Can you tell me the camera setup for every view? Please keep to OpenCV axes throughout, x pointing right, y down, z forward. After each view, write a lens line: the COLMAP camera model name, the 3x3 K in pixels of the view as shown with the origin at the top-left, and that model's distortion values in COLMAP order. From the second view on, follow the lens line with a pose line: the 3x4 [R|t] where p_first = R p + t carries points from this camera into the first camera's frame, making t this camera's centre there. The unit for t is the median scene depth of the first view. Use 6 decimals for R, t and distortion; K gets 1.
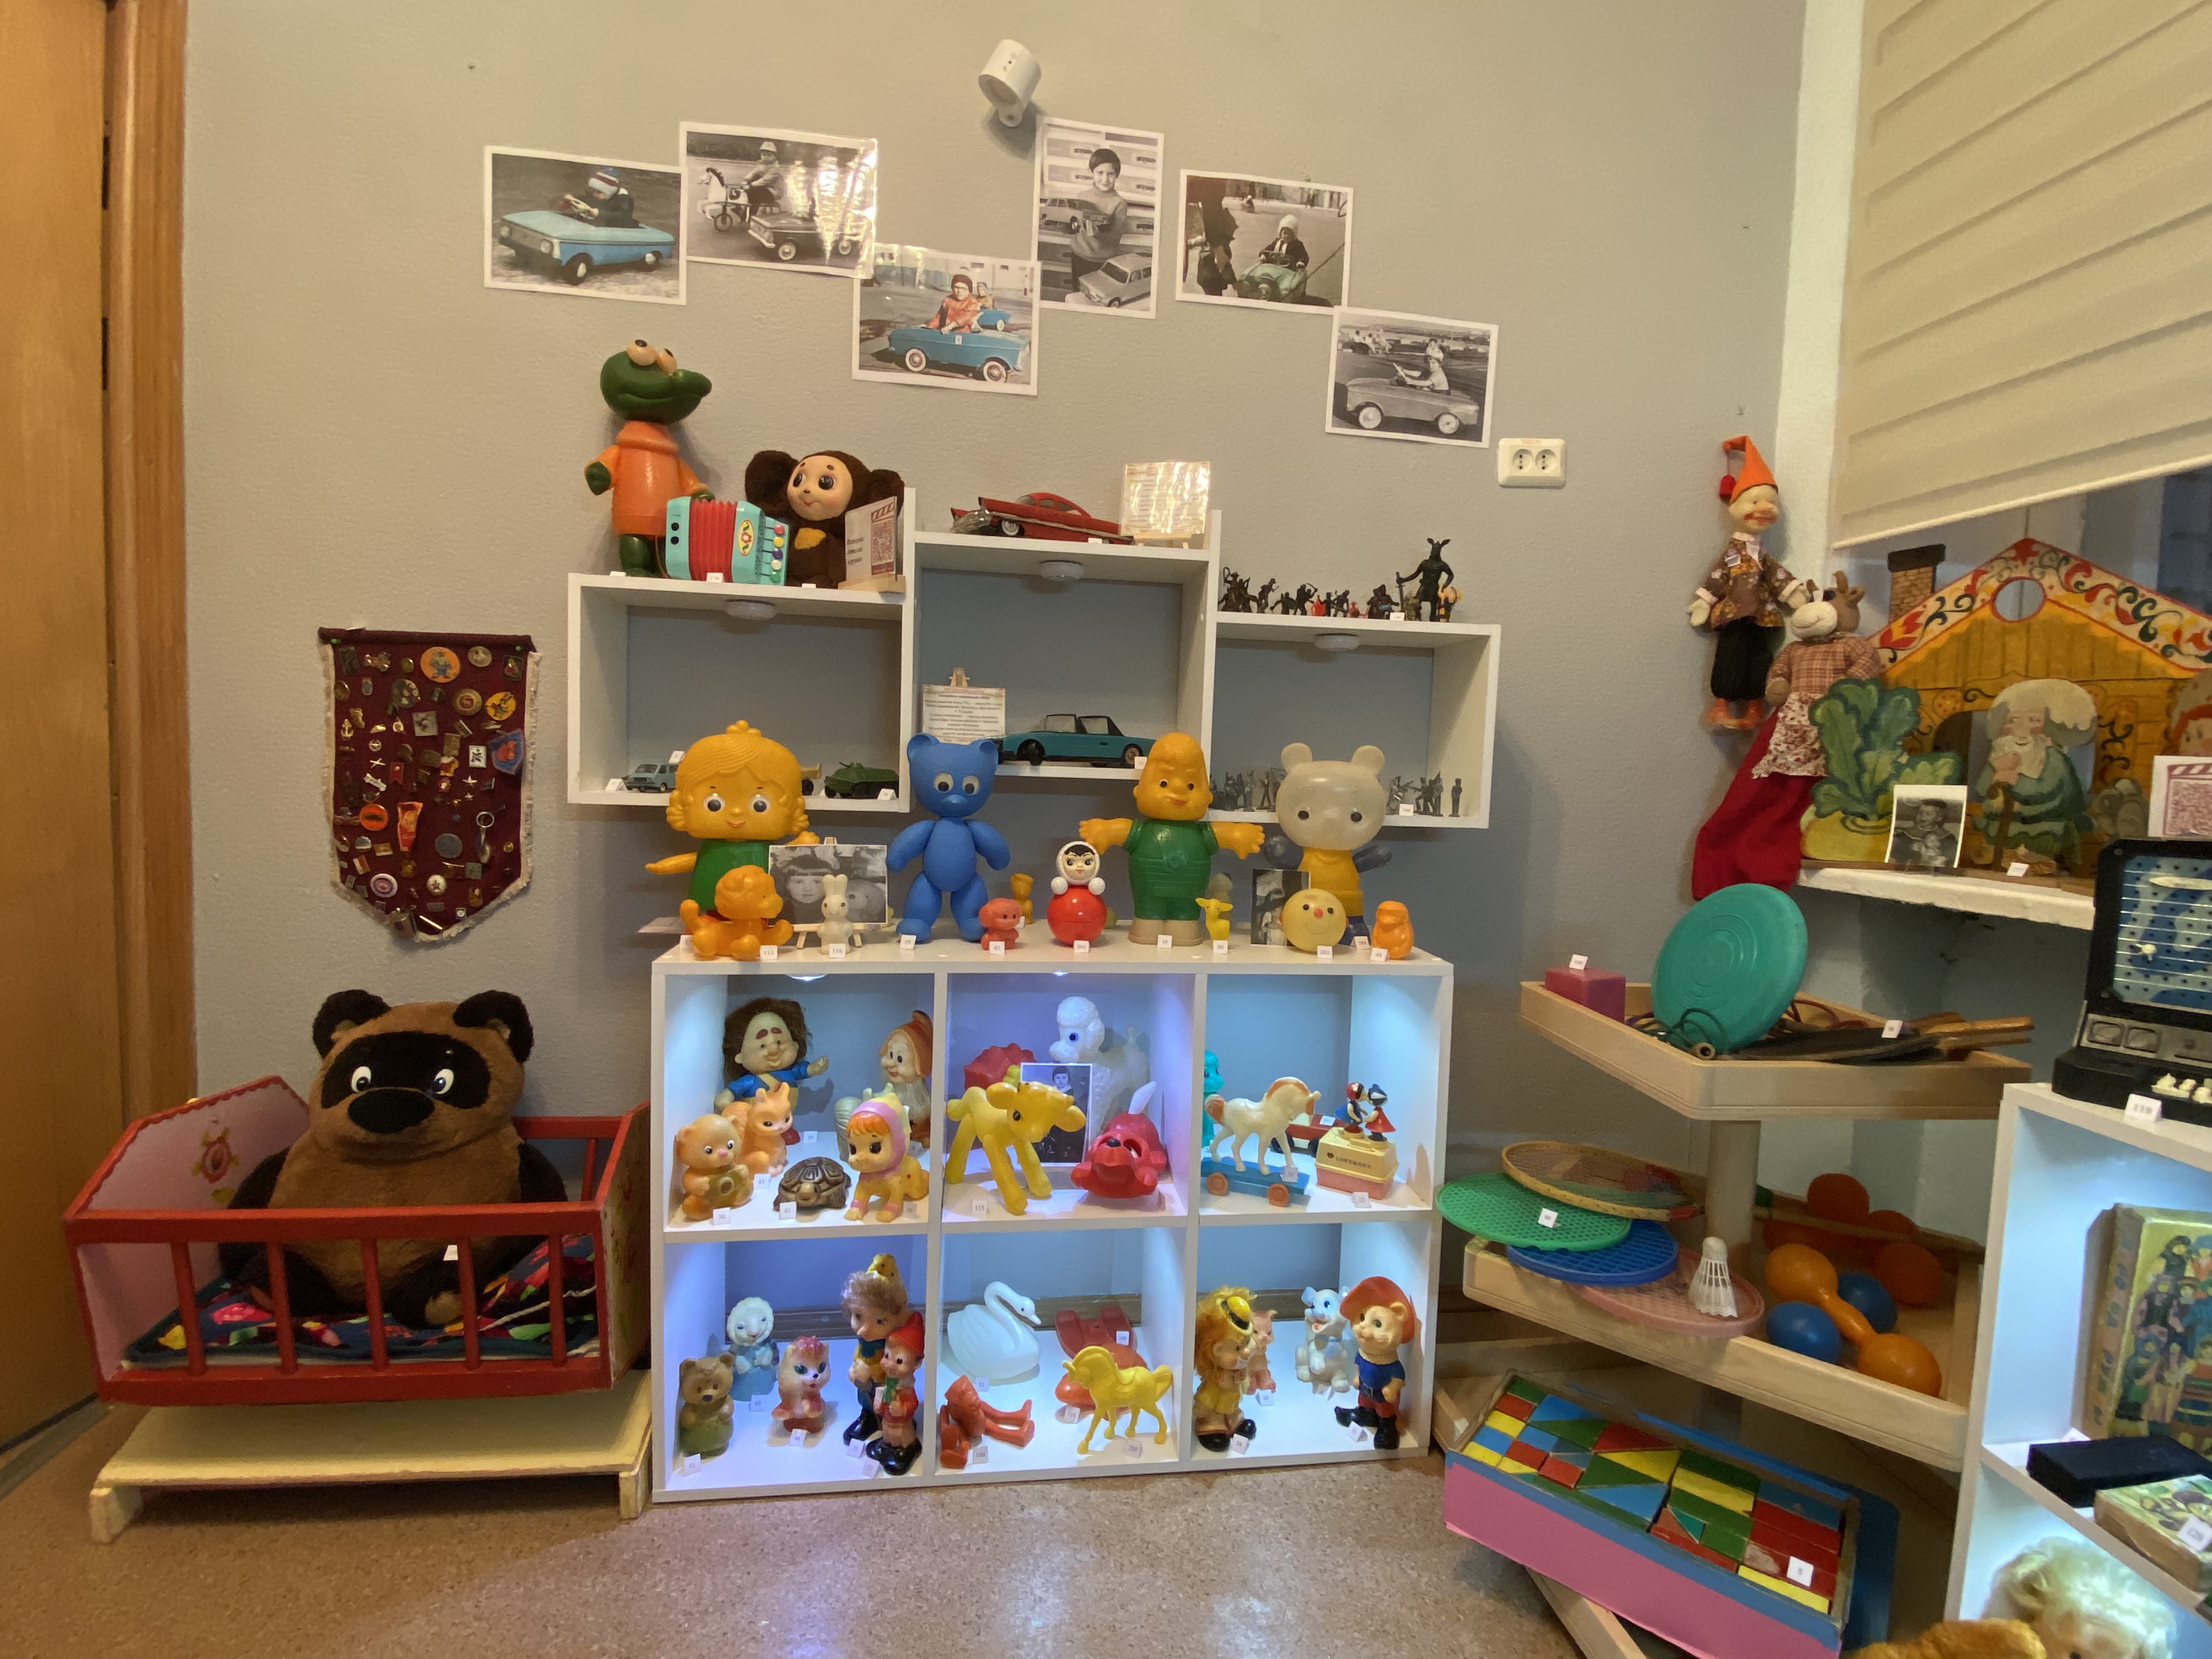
lens RADIAL K [[1048.6, 0, 1105.8], [0, 1048.6, 824.7], [0, 0, 1]] dist [-0.000676, -0.000049]
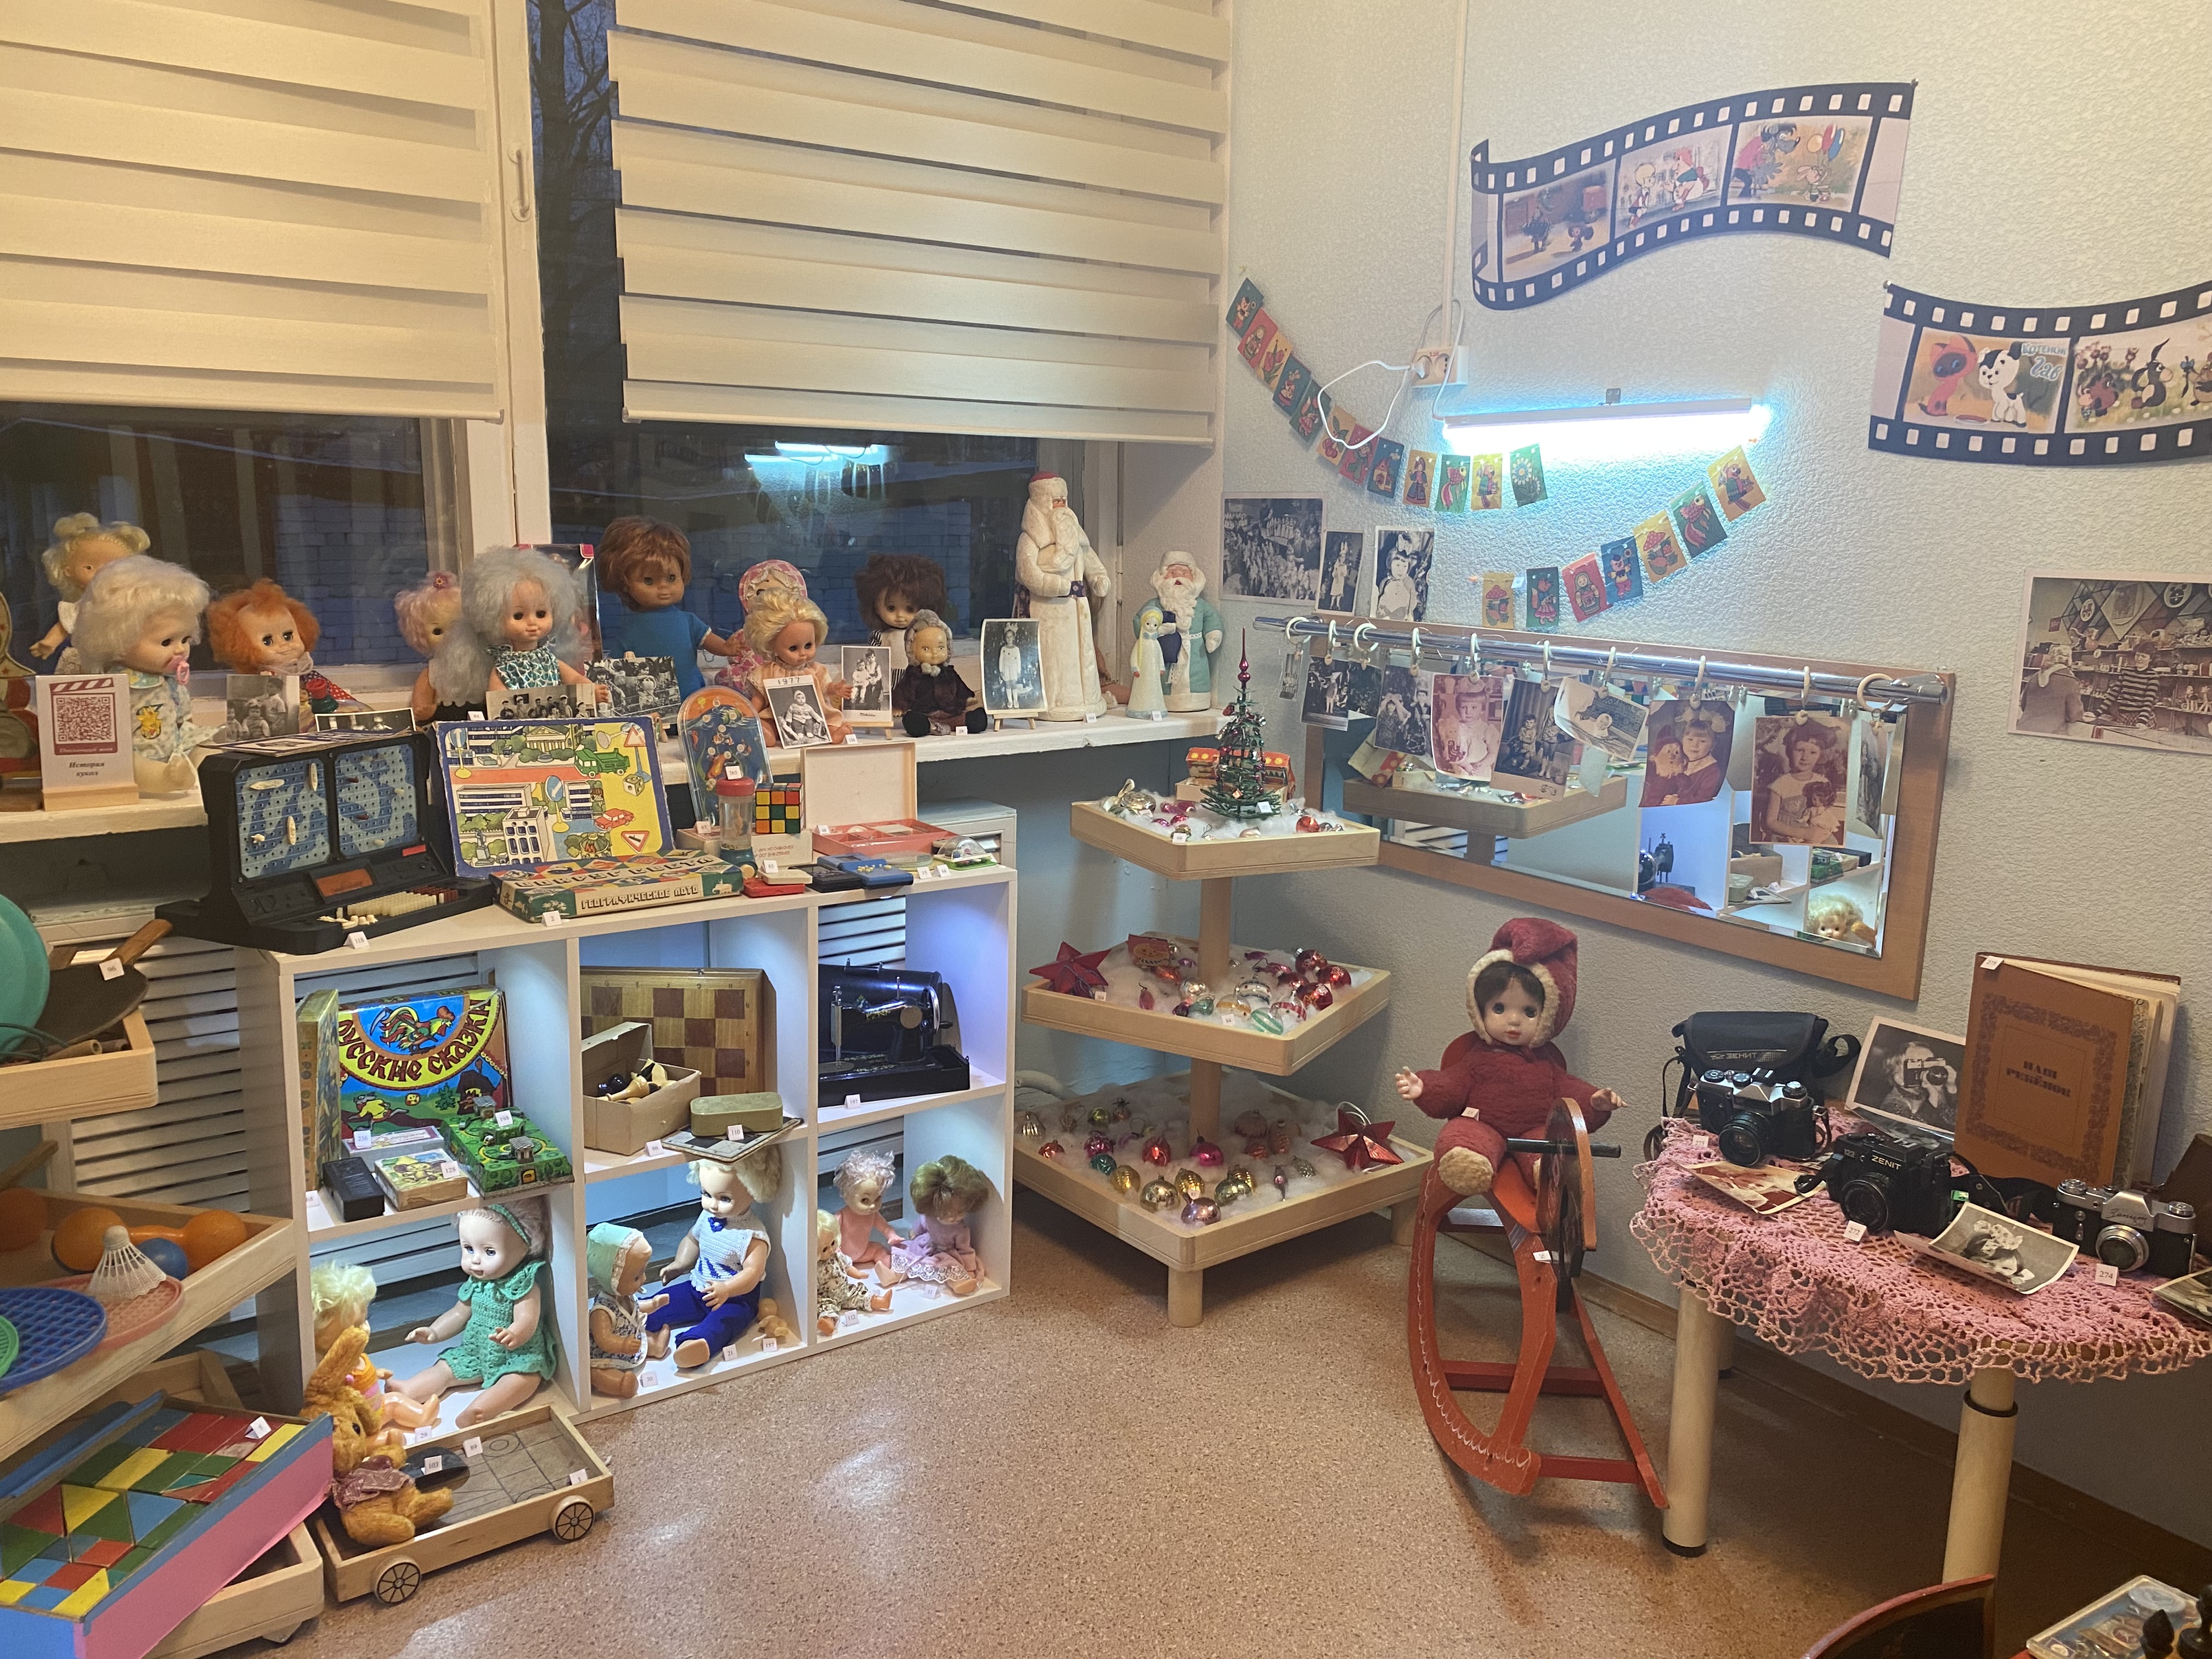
lens RADIAL K [[1688.4, 0, 1106.0], [0, 1688.4, 829.5], [0, 0, 1]] dist [0.015532, 0.003783]
pose [[-0.469218, -0.214036, 0.856752, -1.166155], [0.027429, 0.966182, 0.256396, -0.356392], [-0.882656, 0.143805, -0.447479, 0.868696]]
